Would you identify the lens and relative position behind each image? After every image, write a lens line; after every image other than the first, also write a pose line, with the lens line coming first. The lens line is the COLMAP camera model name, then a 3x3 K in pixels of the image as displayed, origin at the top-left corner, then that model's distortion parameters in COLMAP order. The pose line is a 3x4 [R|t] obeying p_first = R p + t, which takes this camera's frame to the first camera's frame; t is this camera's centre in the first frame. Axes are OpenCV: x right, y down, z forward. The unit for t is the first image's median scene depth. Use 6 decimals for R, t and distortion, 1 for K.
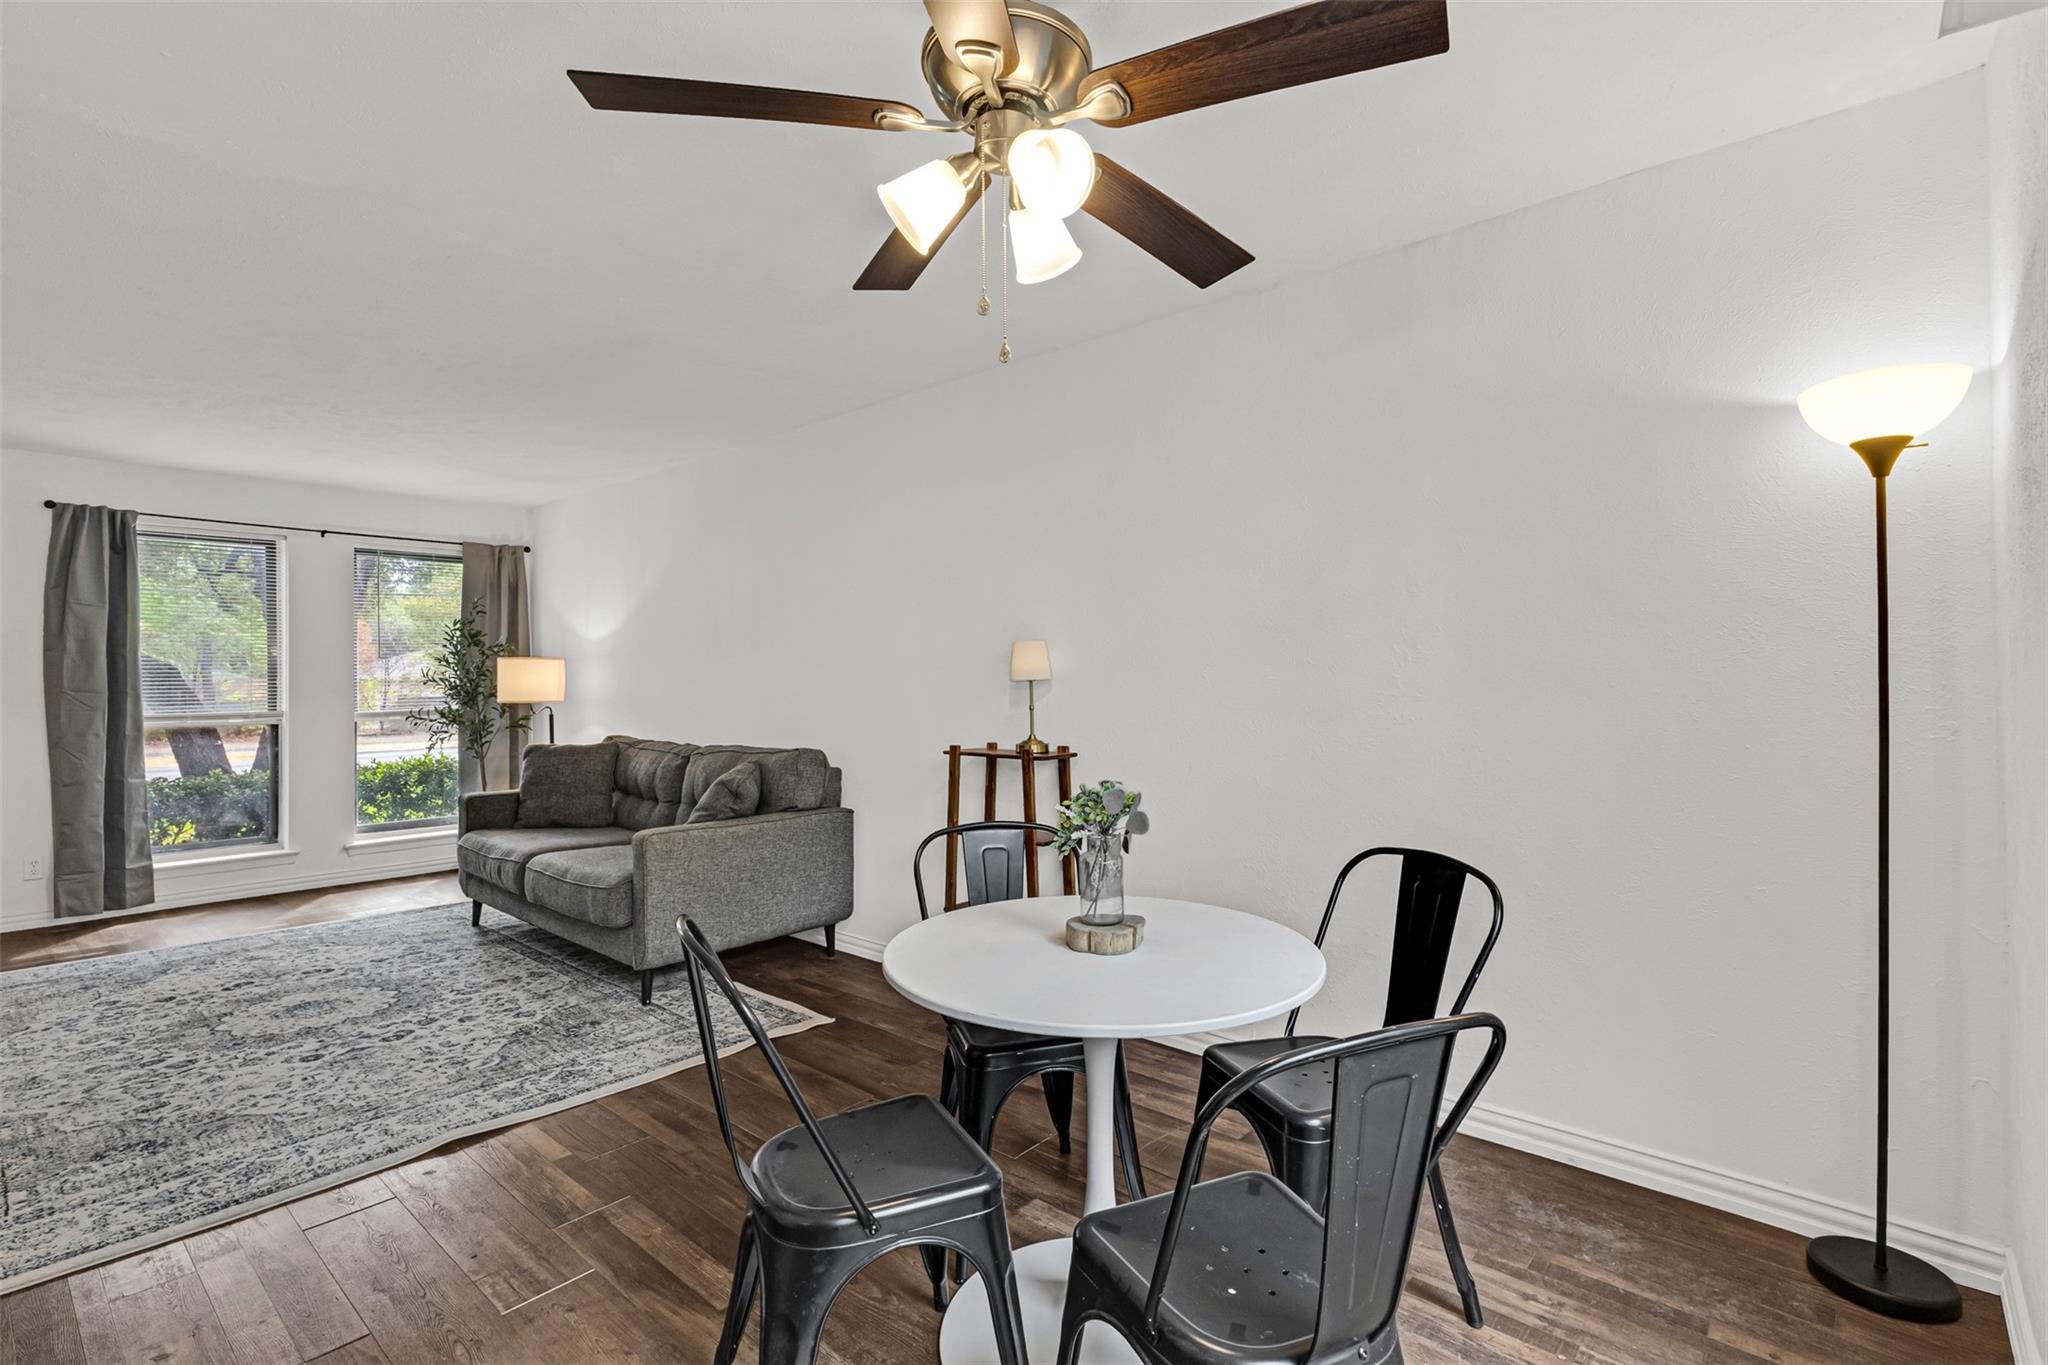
lens RADIAL K [[945.4, 0, 1014.5], [0, 945.4, 677.5], [0, 0, 1]] dist [0.011355, -0.000910]
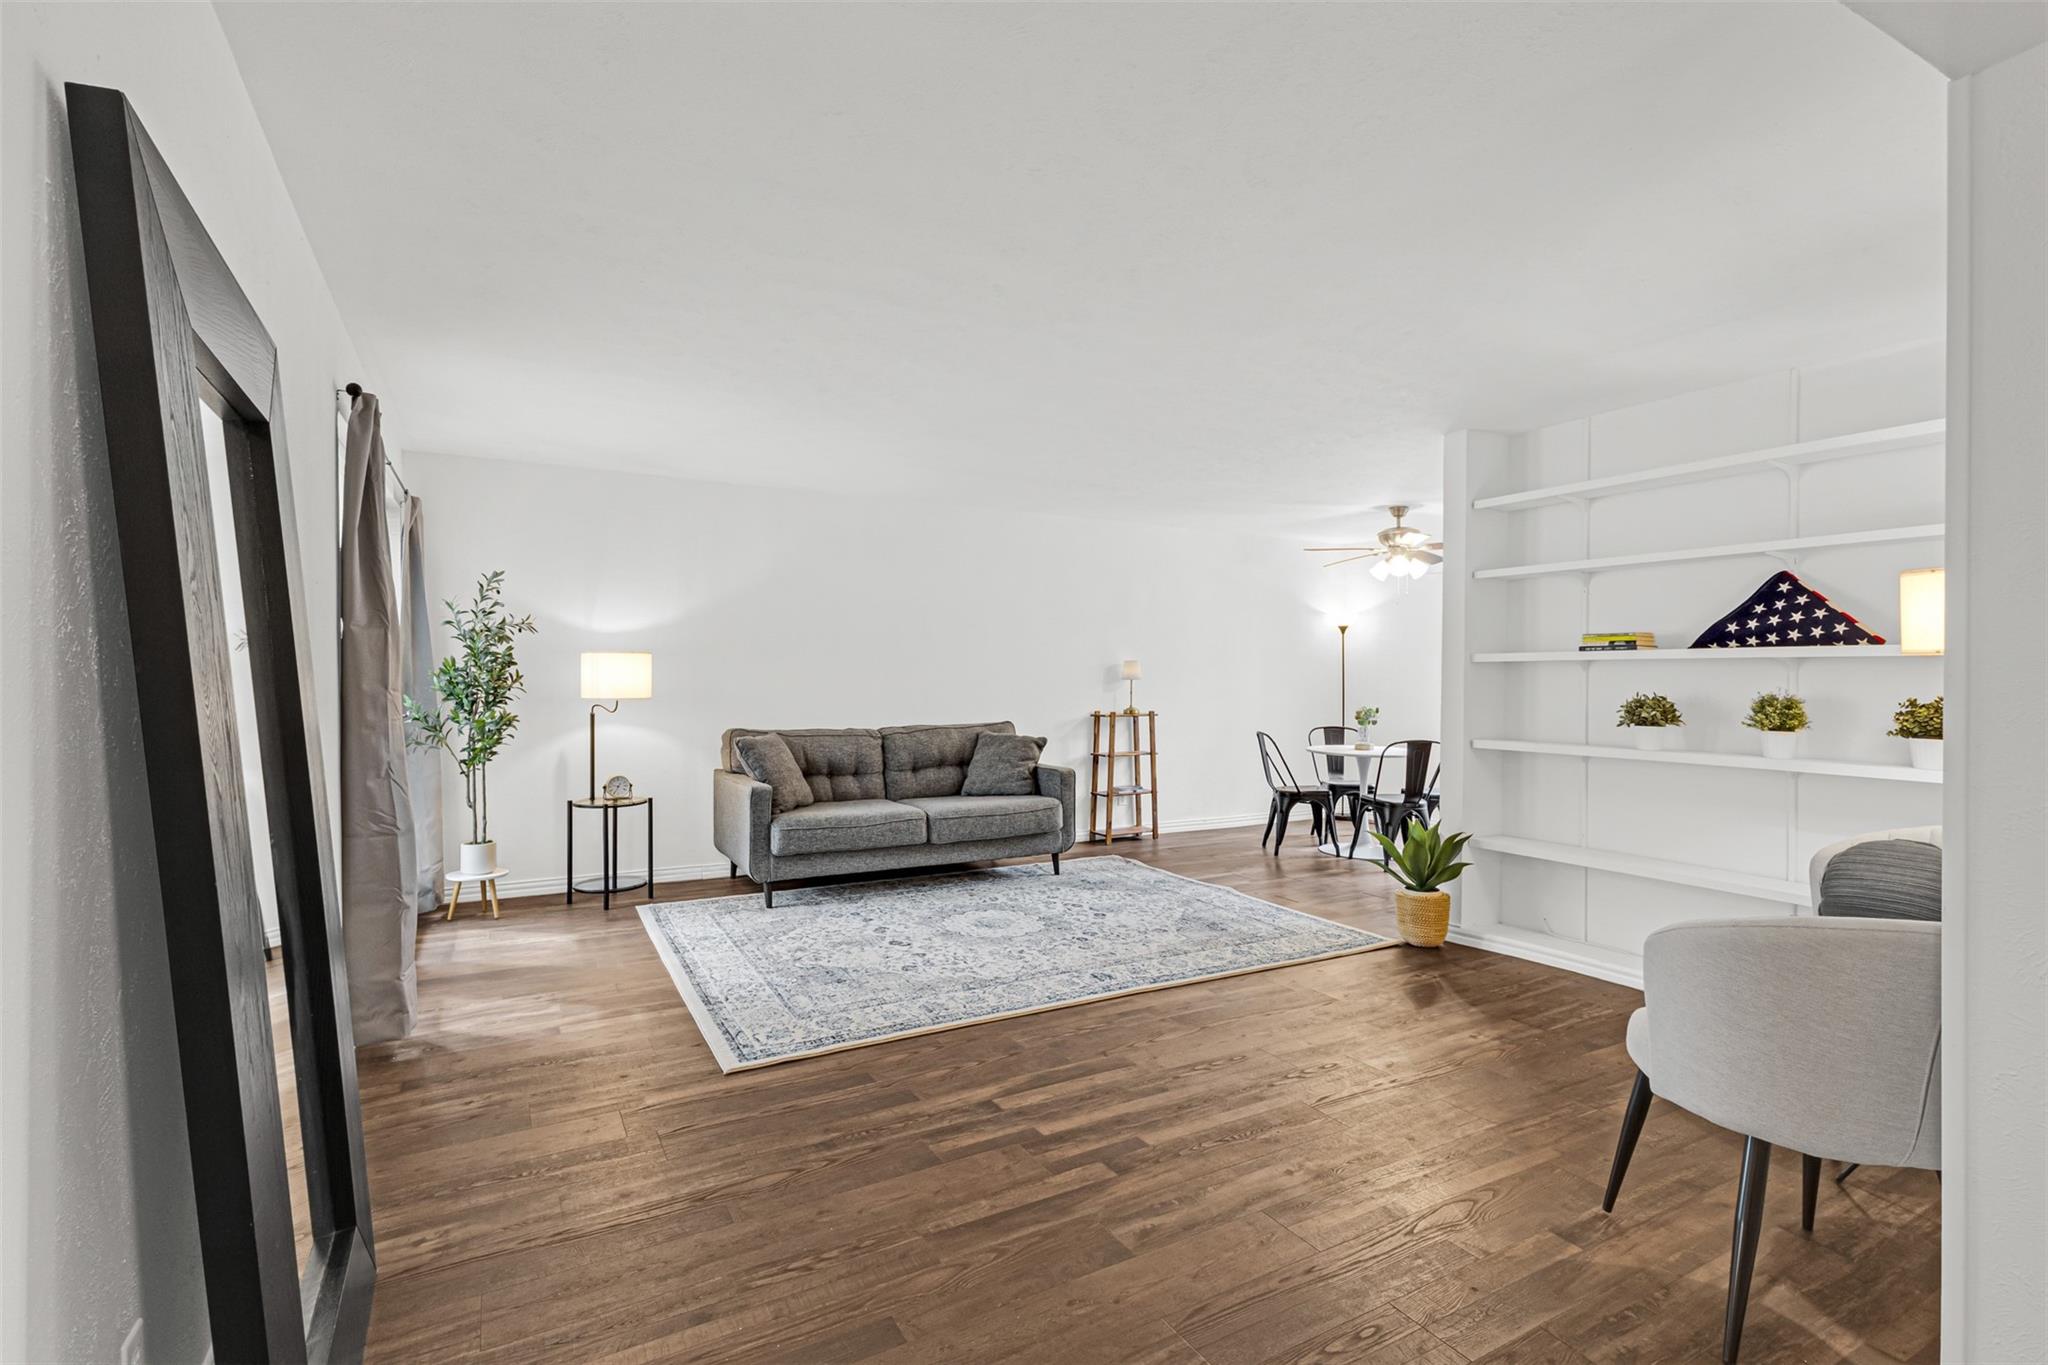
lens RADIAL K [[938.0, 0, 1013.1], [0, 938.0, 692.9], [0, 0, 1]] dist [0.000275, 0.000221]
pose [[0.330985, -0.010693, 0.943576, -1.665361], [-0.009078, 0.999853, 0.014515, 0.004464], [-0.943592, -0.013370, 0.330839, 0.457314]]
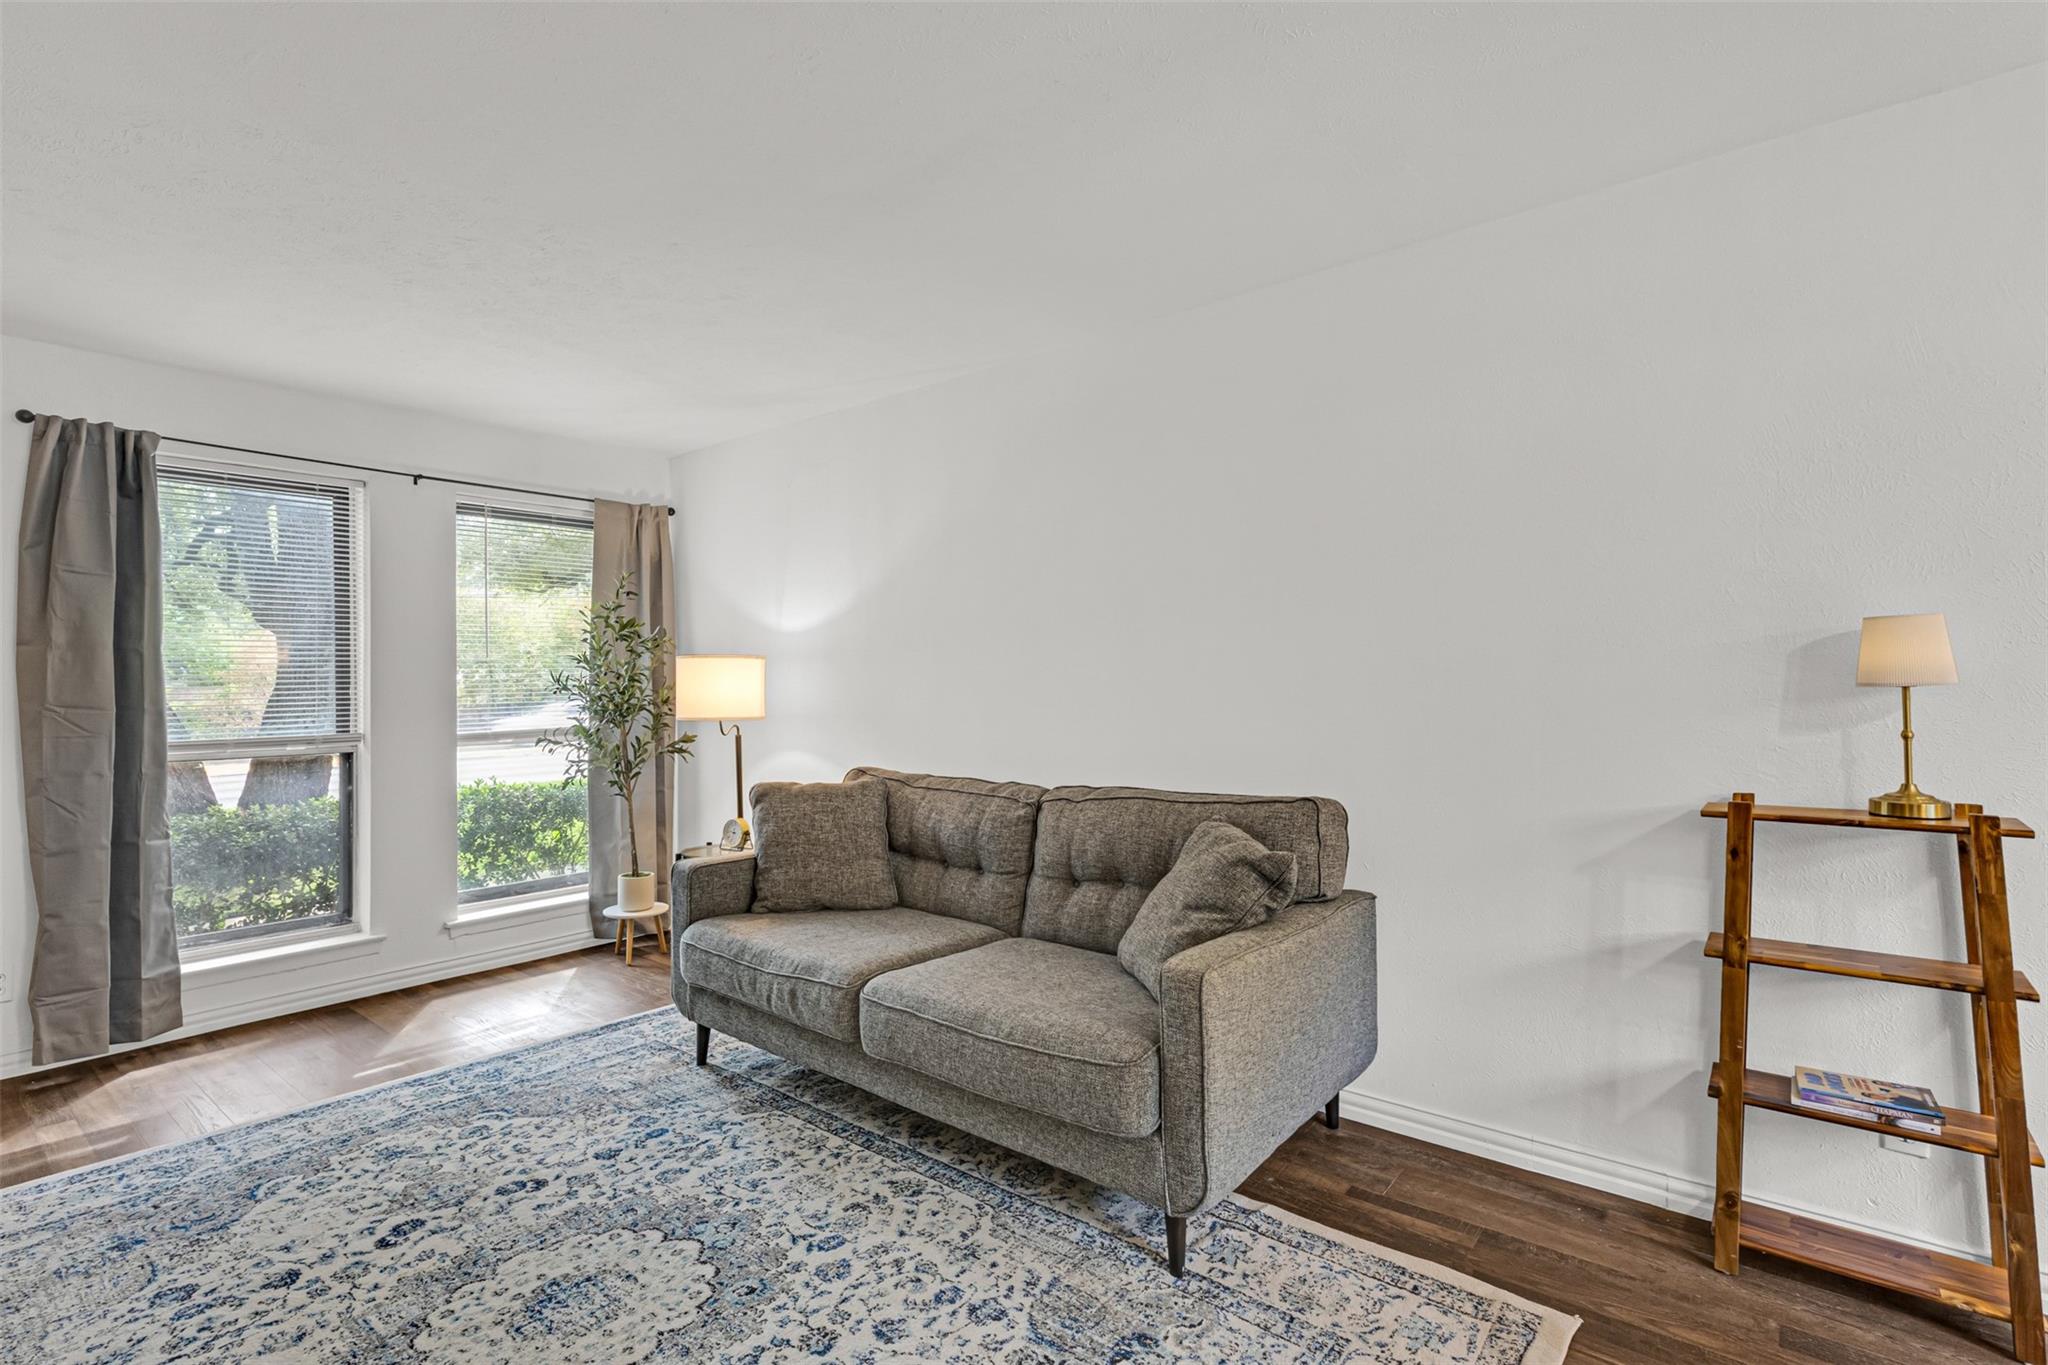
lens RADIAL K [[952.2, 0, 1019.4], [0, 952.2, 677.4], [0, 0, 1]] dist [0.006047, 0.000110]
pose [[0.998937, -0.001693, 0.046065, -0.431861], [0.001944, 0.999984, -0.005398, -0.000880], [-0.046055, 0.005482, 0.998924, 0.379185]]
